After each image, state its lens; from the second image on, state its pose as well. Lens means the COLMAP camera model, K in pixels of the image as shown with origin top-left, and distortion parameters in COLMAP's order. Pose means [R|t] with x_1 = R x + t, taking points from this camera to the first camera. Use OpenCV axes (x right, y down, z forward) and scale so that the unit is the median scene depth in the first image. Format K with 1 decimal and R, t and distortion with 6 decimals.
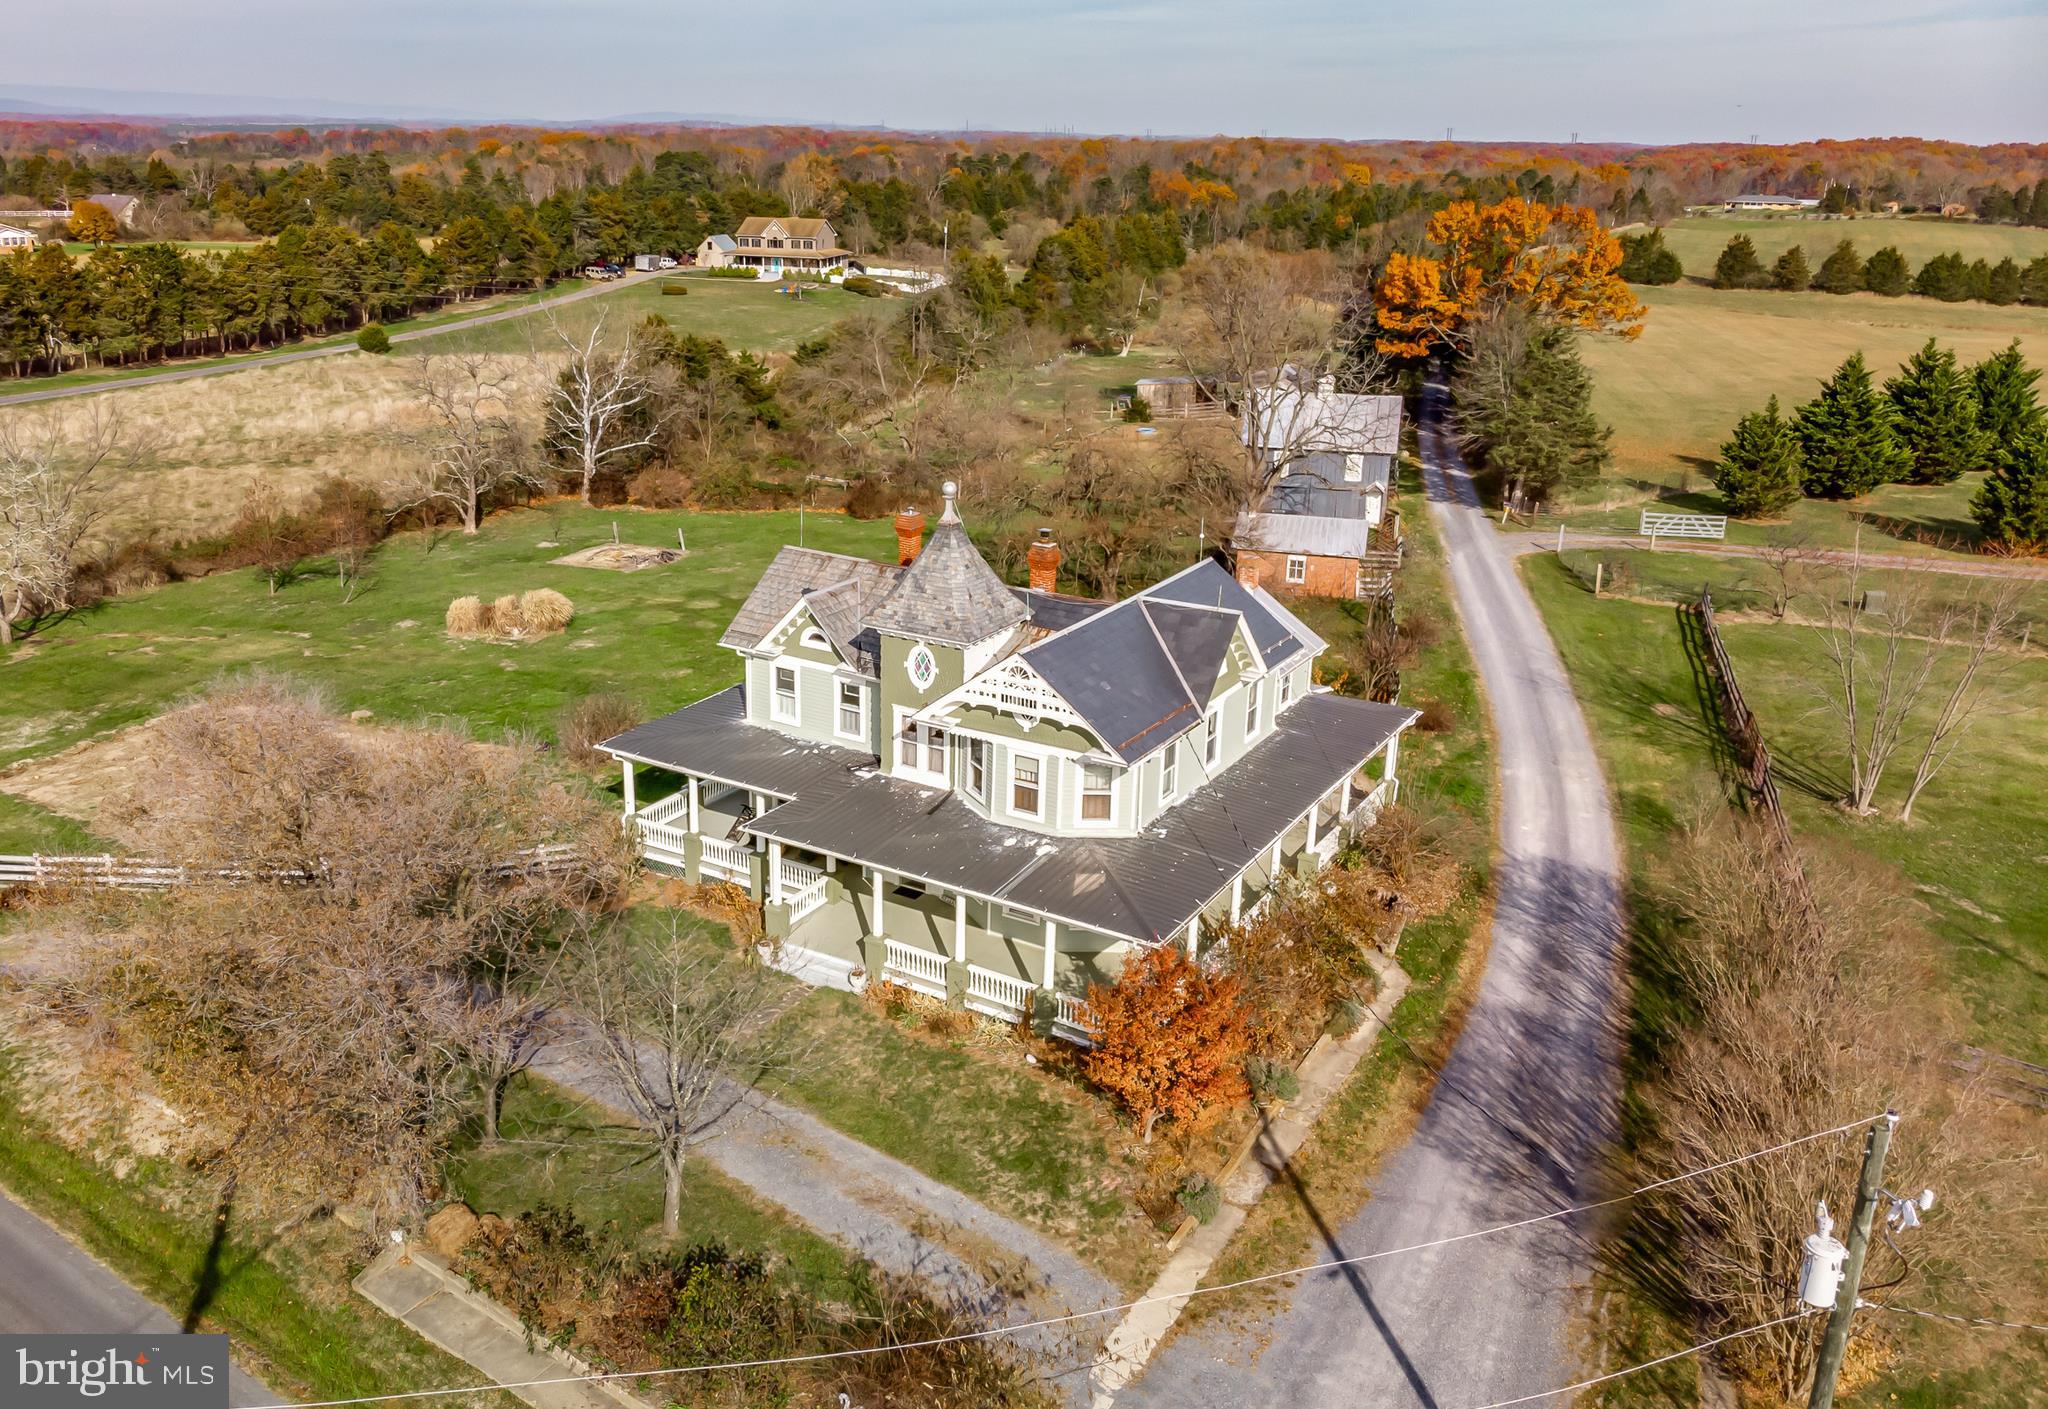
lens RADIAL K [[1364.8, 0, 1024.0], [0, 1364.8, 704.5], [0, 0, 1]] dist [0.019472, -0.049687]
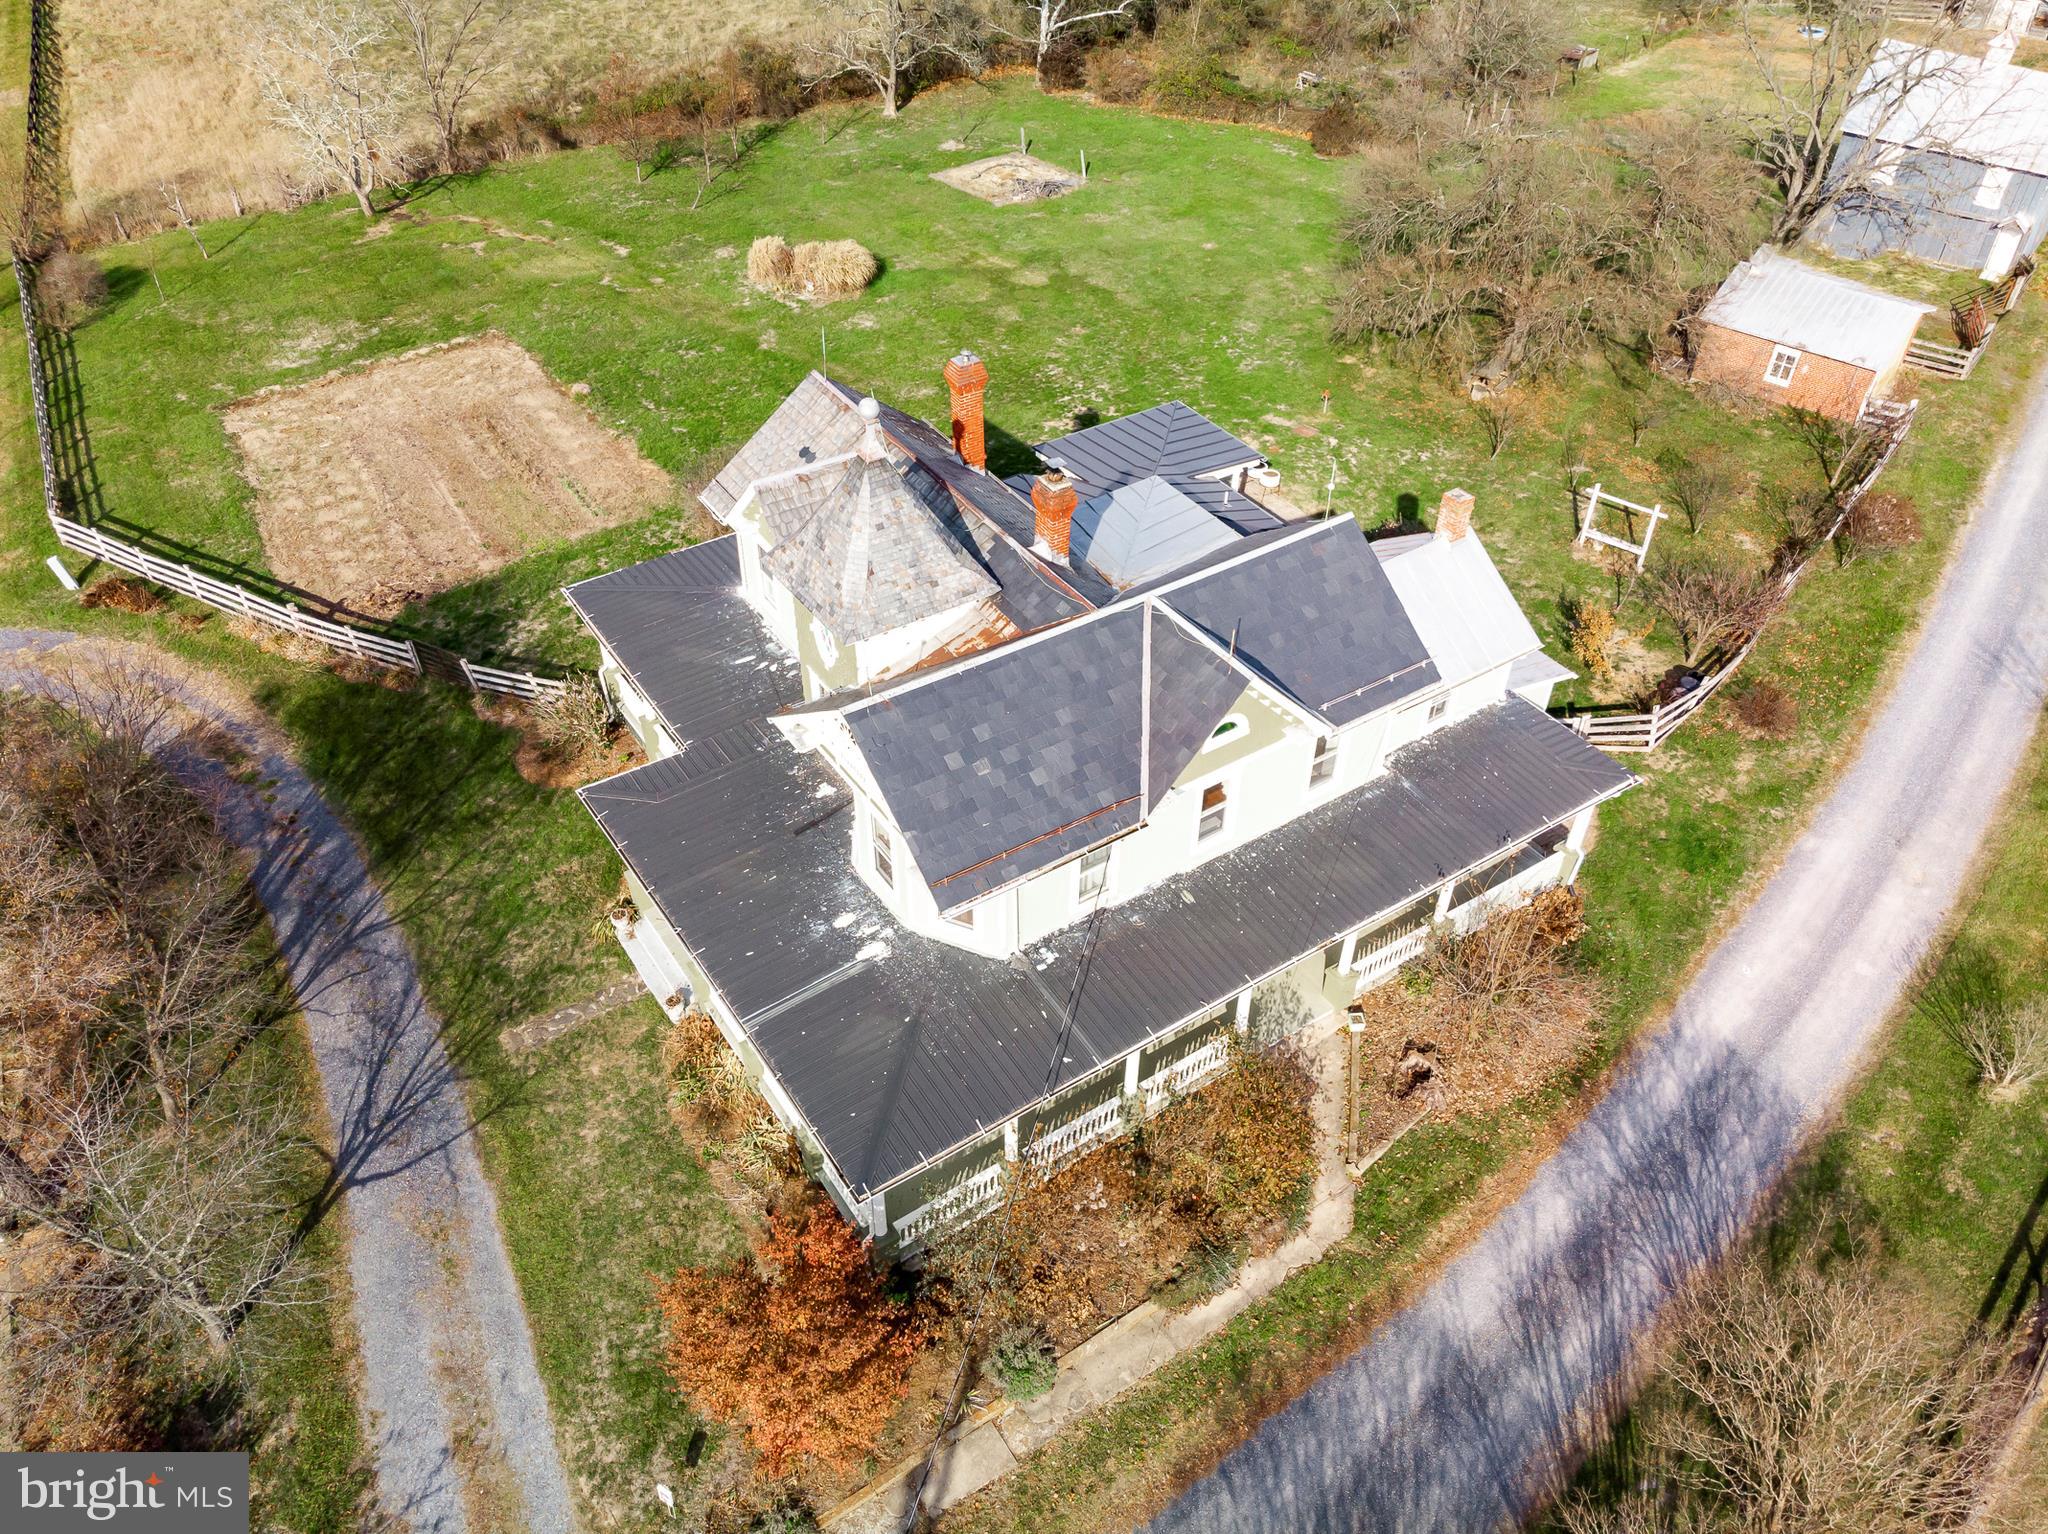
lens RADIAL K [[1417.7, 0, 1024.0], [0, 1417.7, 767.0], [0, 0, 1]] dist [-0.012205, 0.000079]
pose [[0.918967, 0.264005, -0.292916, 0.238547], [-0.156758, 0.926176, 0.342965, -0.217676], [0.361836, -0.269257, 0.892511, 0.288722]]
